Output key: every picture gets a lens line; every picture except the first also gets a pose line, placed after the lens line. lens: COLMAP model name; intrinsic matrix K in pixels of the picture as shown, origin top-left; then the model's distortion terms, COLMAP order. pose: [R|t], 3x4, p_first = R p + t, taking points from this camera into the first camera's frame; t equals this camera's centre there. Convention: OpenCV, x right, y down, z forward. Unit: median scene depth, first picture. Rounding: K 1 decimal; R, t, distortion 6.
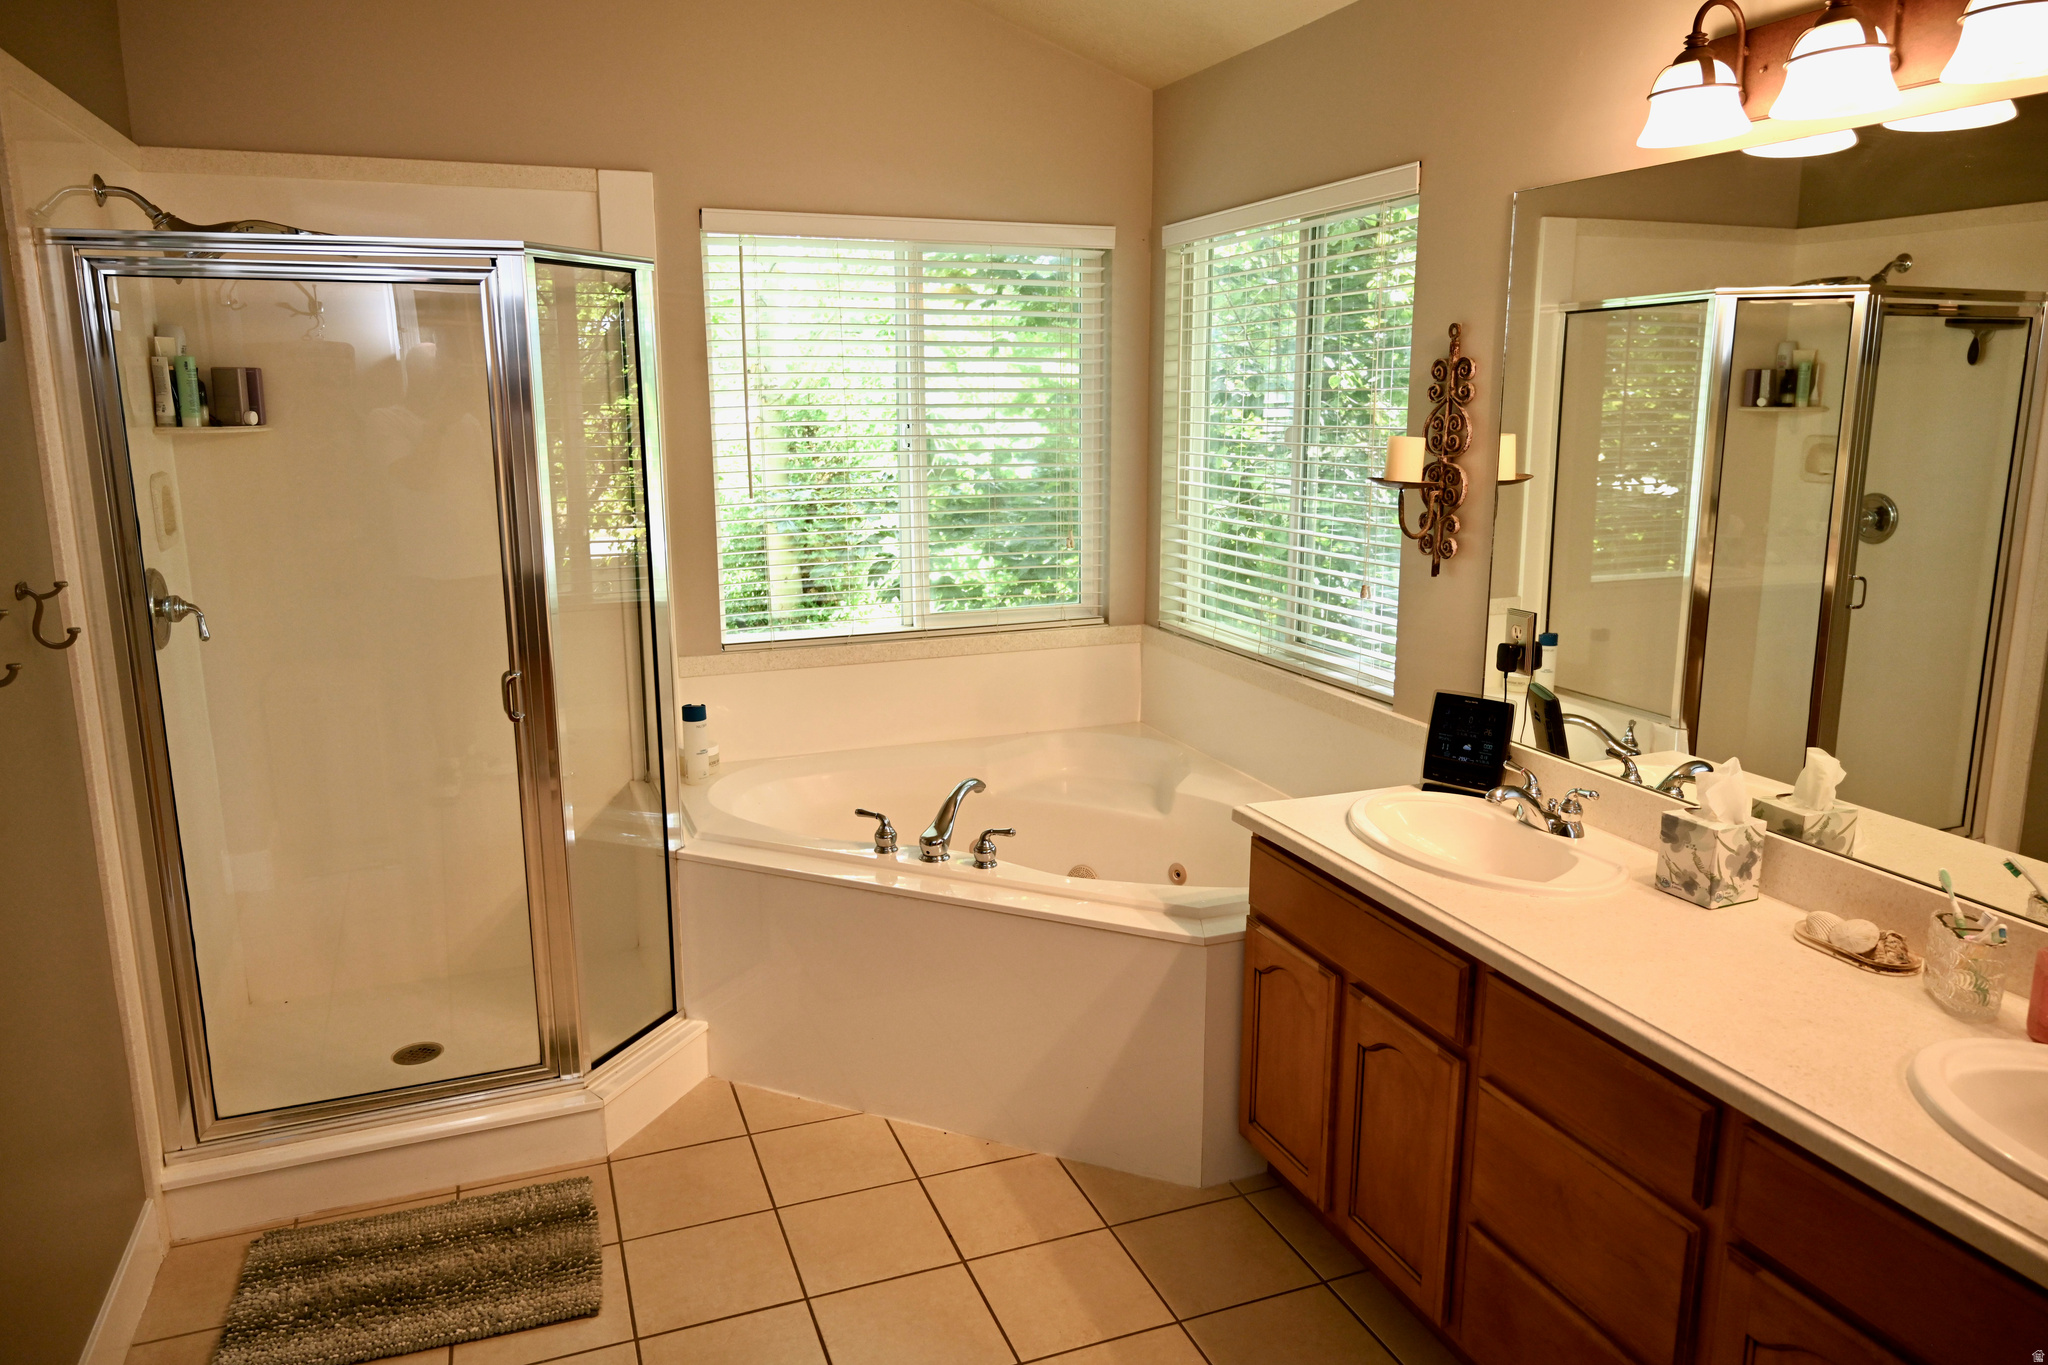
lens RADIAL K [[1366.3, 0, 1024.0], [0, 1366.3, 682.5], [0, 0, 1]] dist [-0.005195, -0.000892]
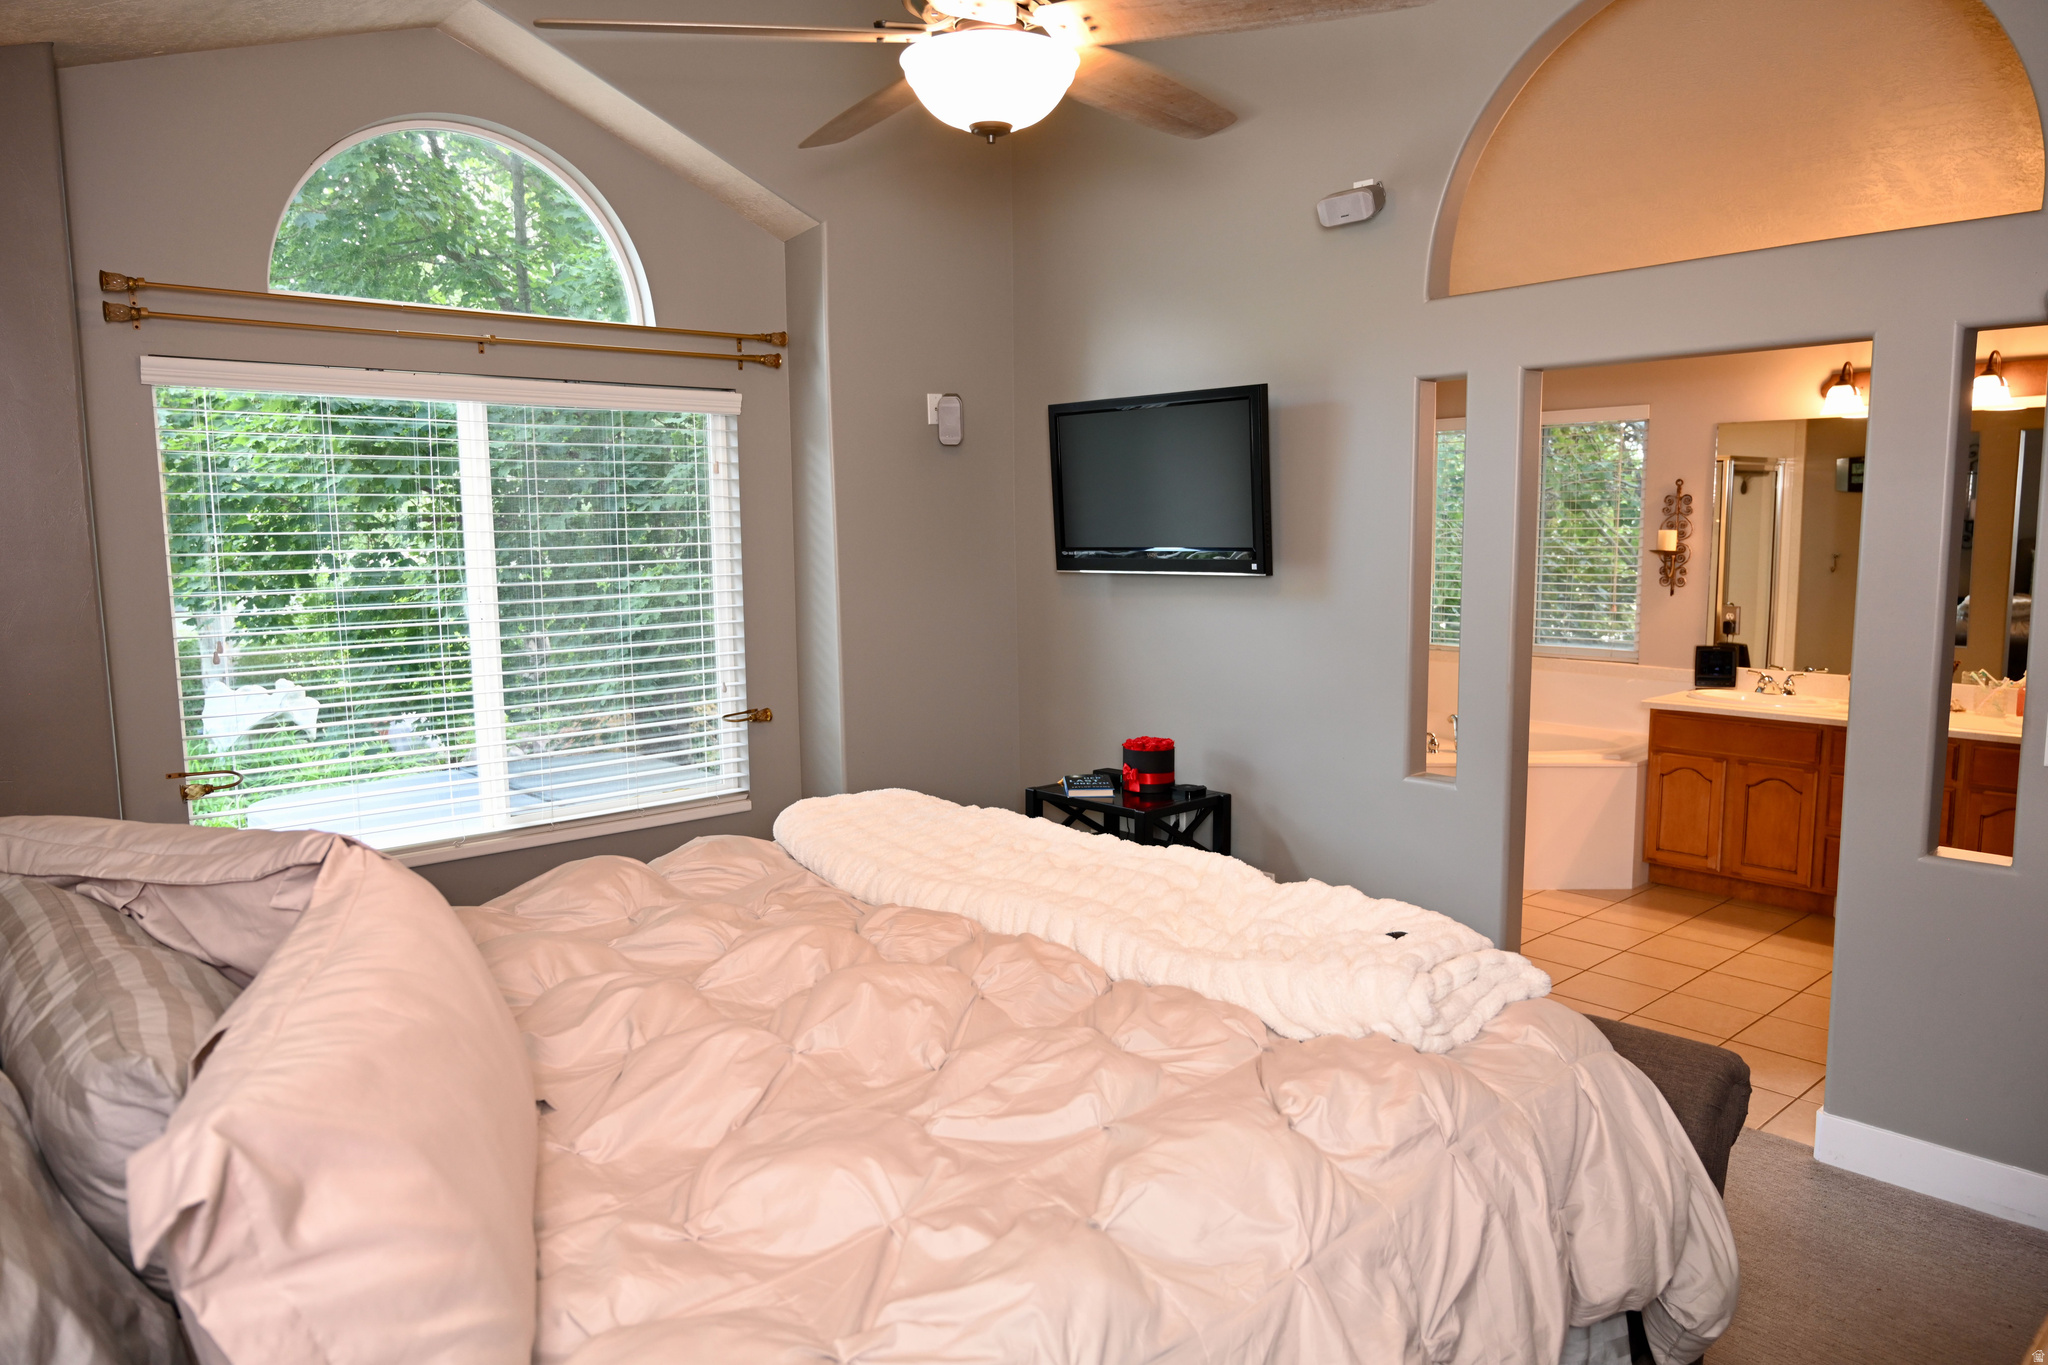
lens RADIAL K [[1366.3, 0, 1024.0], [0, 1366.3, 682.5], [0, 0, 1]] dist [-0.005195, -0.000892]
pose [[0.935484, -0.050514, 0.349741, -1.405239], [0.080919, 0.994053, -0.072870, 0.130942], [-0.343980, 0.096470, 0.934008, -0.627029]]
